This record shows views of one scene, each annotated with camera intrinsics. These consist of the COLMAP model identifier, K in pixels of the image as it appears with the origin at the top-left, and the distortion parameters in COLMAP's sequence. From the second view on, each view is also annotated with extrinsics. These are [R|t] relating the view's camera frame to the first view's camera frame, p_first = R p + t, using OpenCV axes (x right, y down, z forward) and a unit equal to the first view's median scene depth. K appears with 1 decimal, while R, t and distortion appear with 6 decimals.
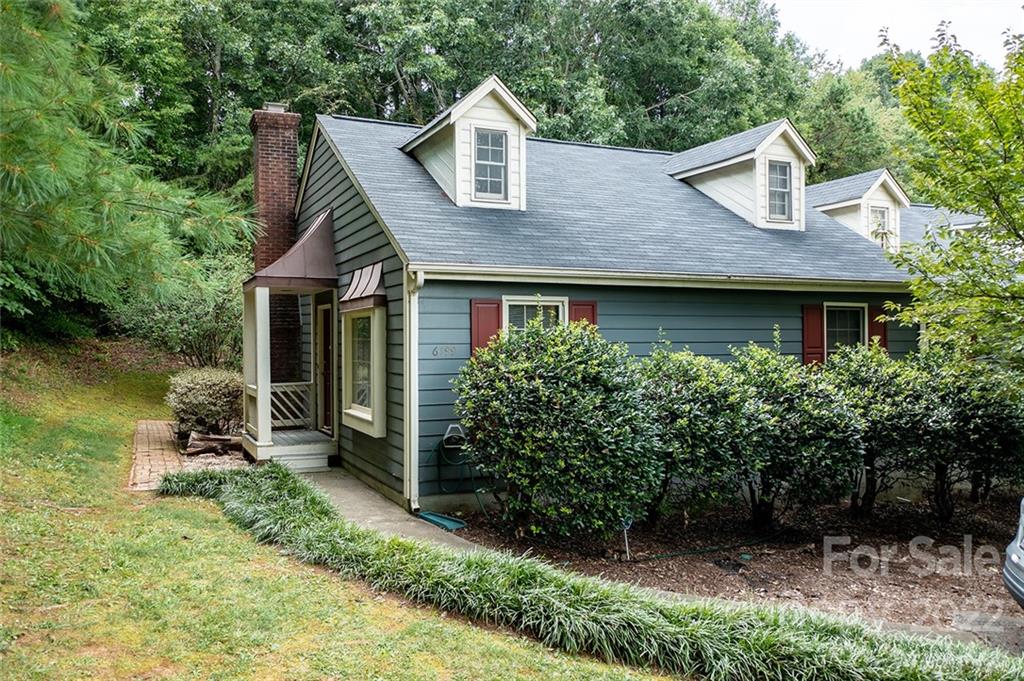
lens RADIAL K [[827.8, 0, 513.9], [0, 827.8, 341.1], [0, 0, 1]] dist [-0.023756, 0.022434]
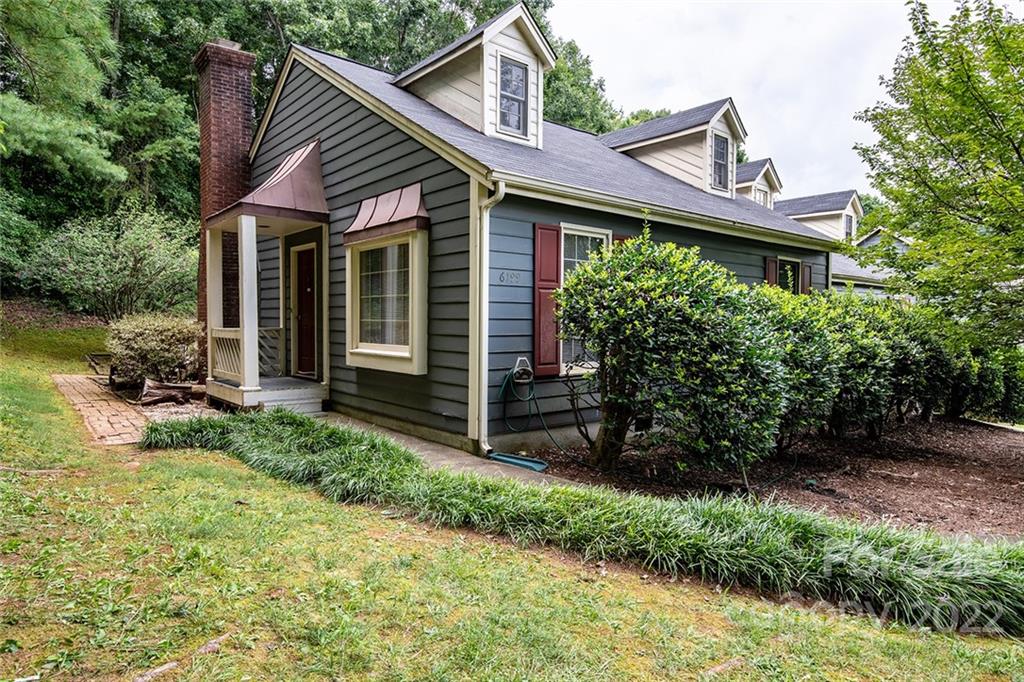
lens RADIAL K [[615.5, 0, 514.7], [0, 615.5, 343.4], [0, 0, 1]] dist [-0.000772, -0.014123]
pose [[0.962886, 0.000190, 0.269907, -0.224789], [-0.009811, 0.999363, 0.034299, 0.052891], [-0.269729, -0.035674, 0.962275, 0.293134]]
